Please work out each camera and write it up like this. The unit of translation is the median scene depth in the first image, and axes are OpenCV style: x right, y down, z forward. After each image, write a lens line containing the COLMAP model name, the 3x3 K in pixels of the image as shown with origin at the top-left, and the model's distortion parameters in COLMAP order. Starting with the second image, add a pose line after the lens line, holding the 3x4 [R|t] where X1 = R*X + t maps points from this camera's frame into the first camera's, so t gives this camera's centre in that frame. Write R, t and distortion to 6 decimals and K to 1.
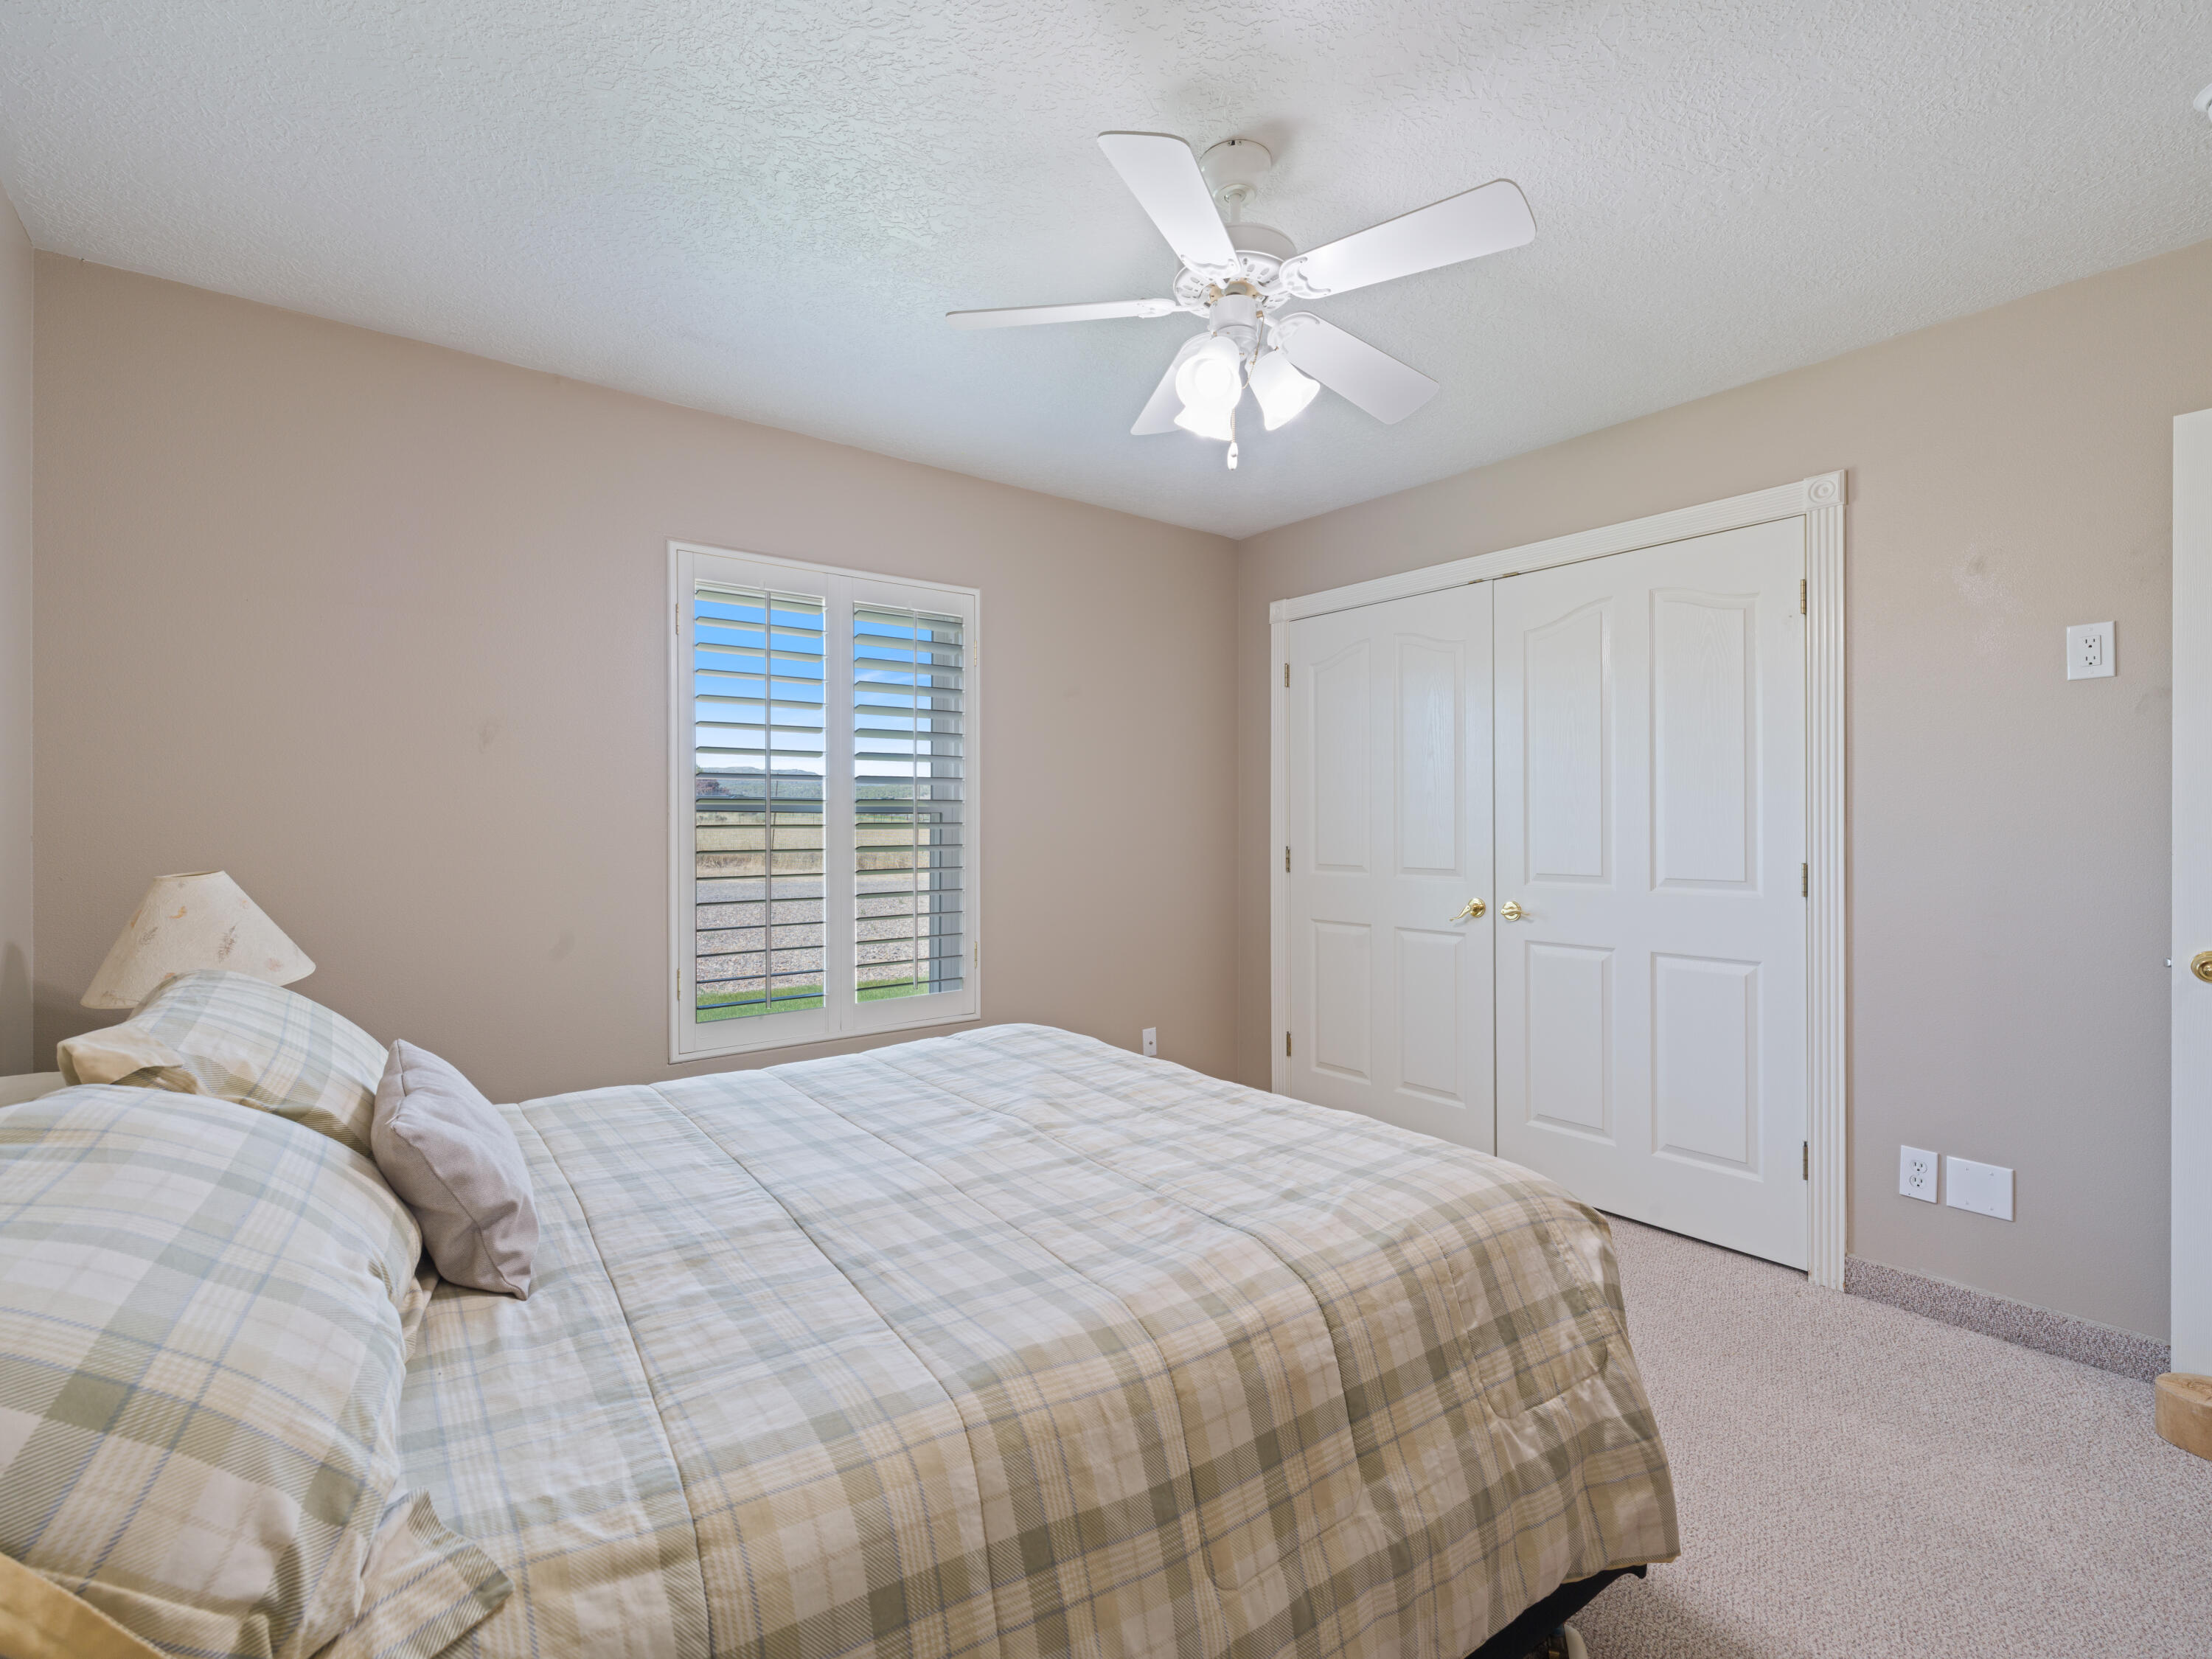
lens RADIAL K [[1024.9, 0, 1102.3], [0, 1024.9, 824.4], [0, 0, 1]] dist [-0.001871, 0.000057]
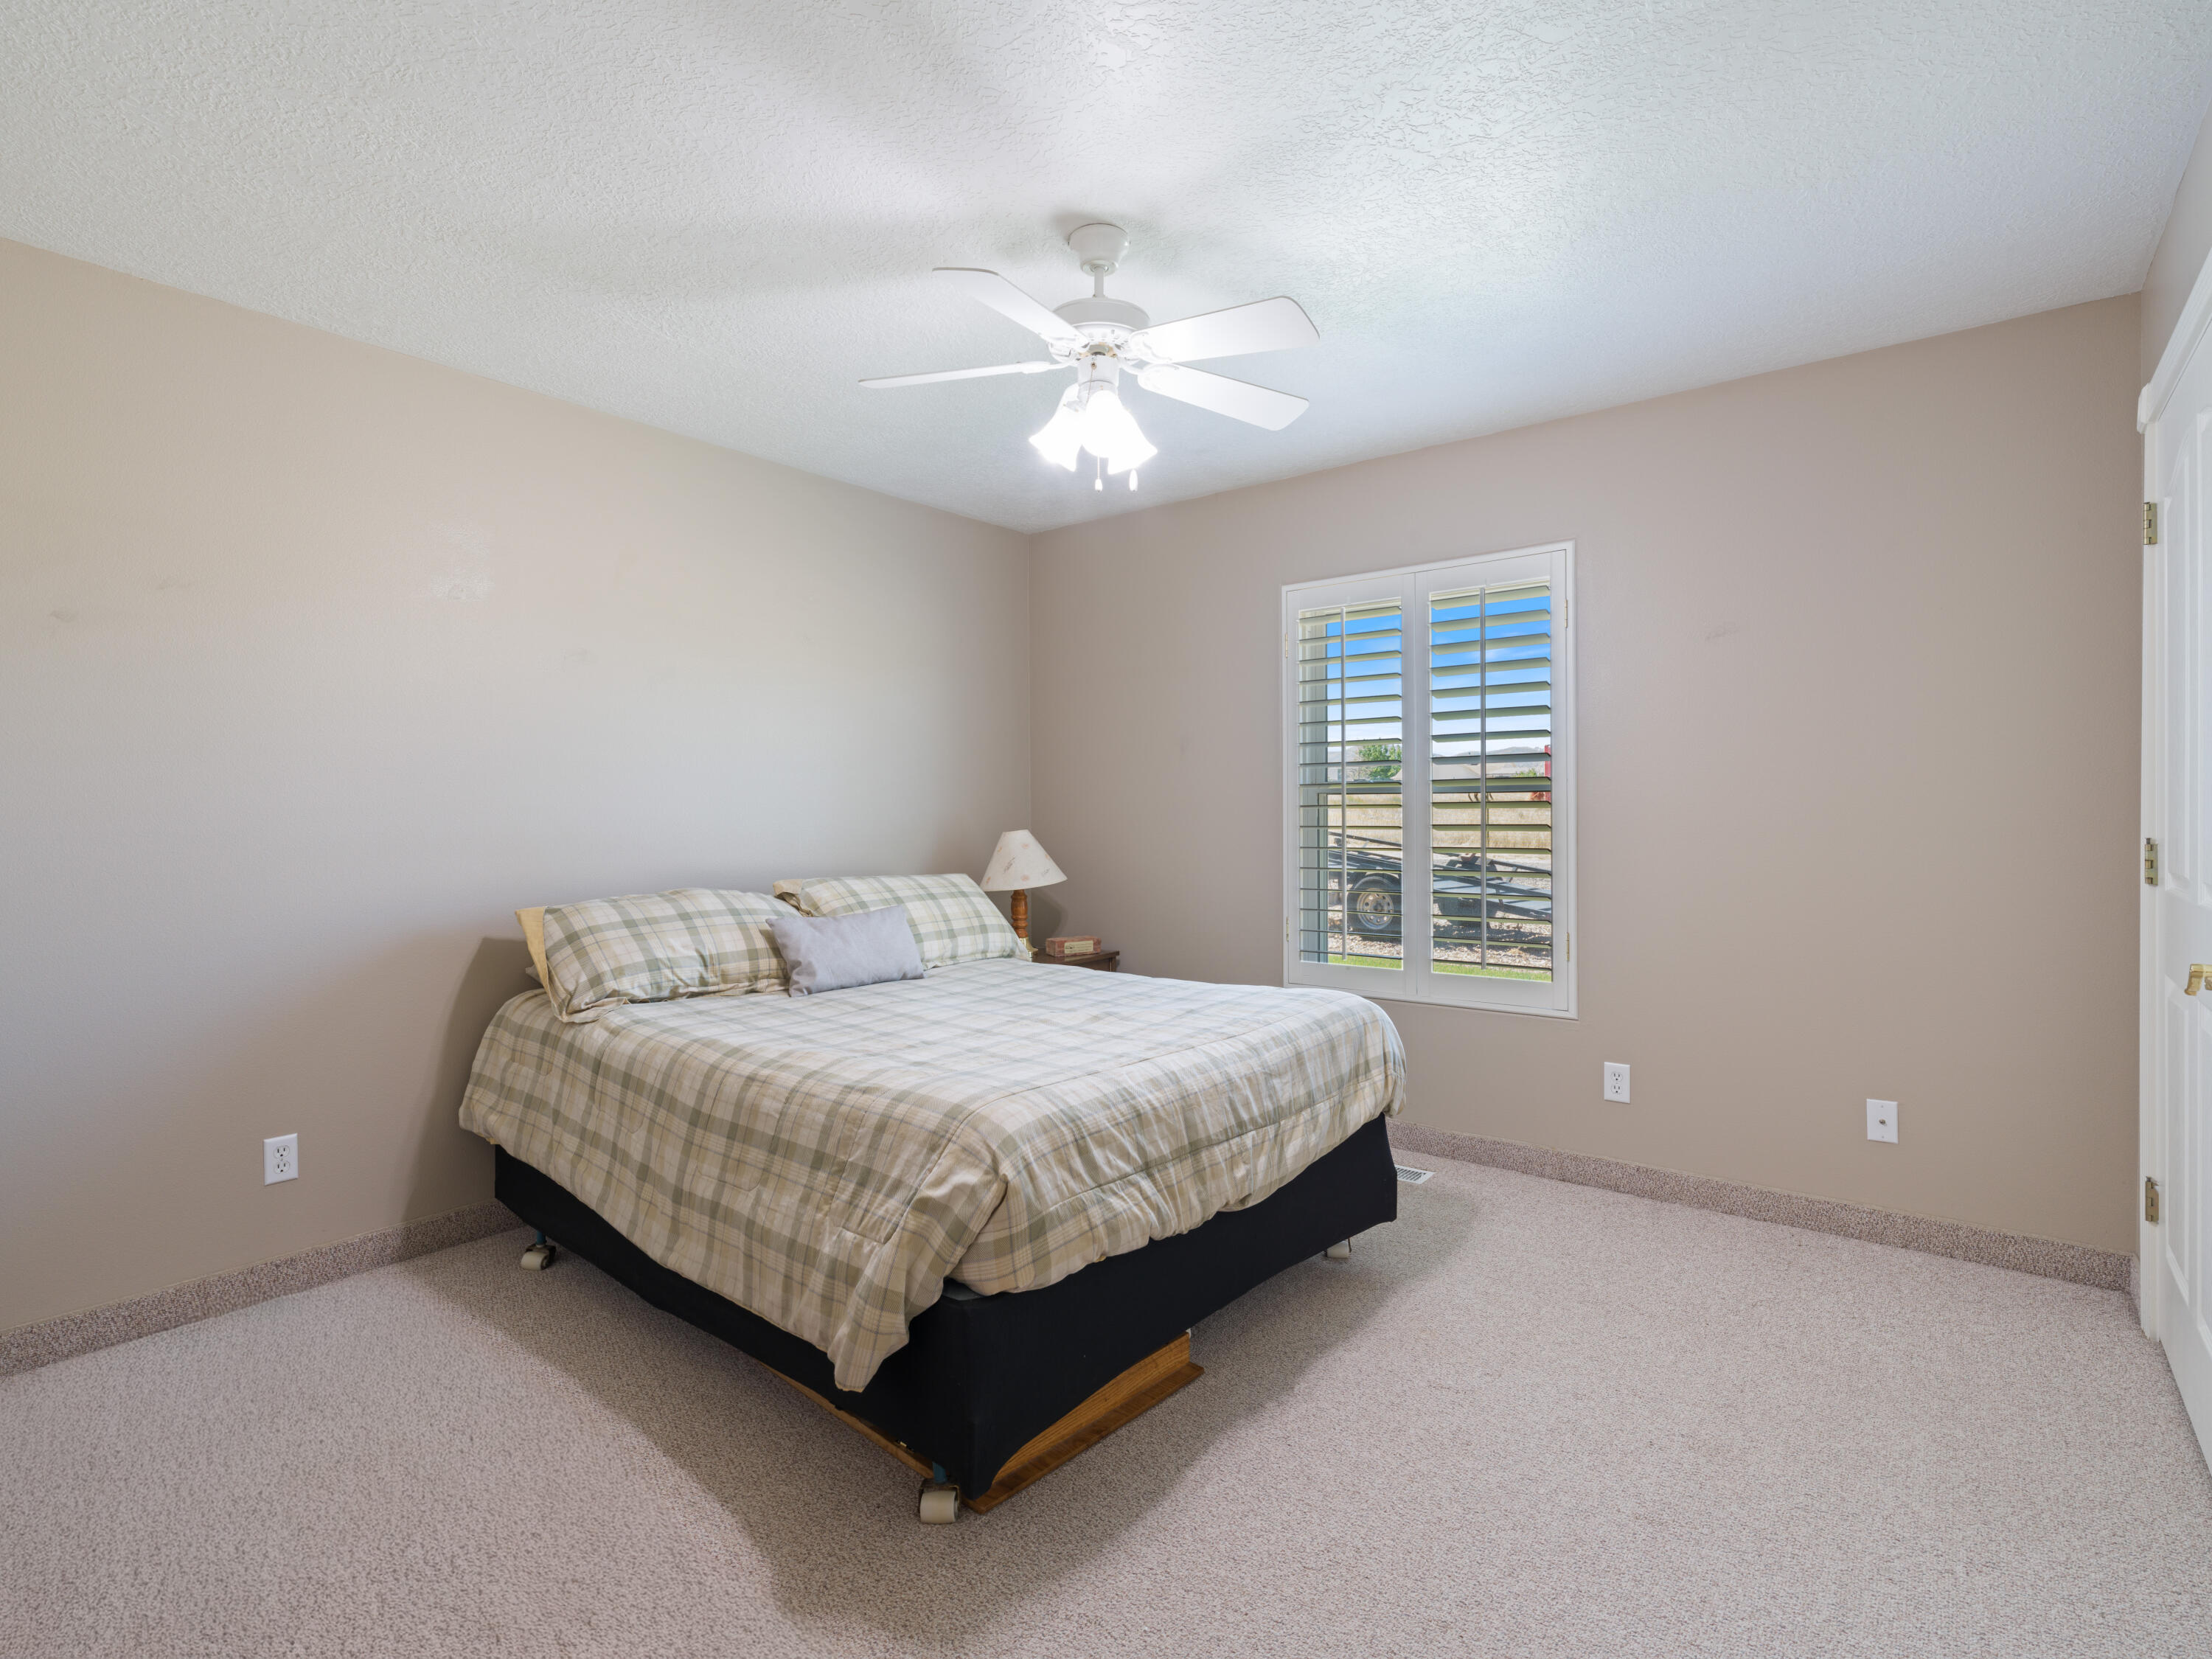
lens RADIAL K [[1100.0, 0, 1110.4], [0, 1100.0, 824.2], [0, 0, 1]] dist [0.000551, -0.000386]
pose [[0.221758, 0.011068, -0.975039, 1.993941], [0.008094, 0.999880, 0.013190, 0.011966], [0.975068, -0.010817, 0.221642, 1.062068]]
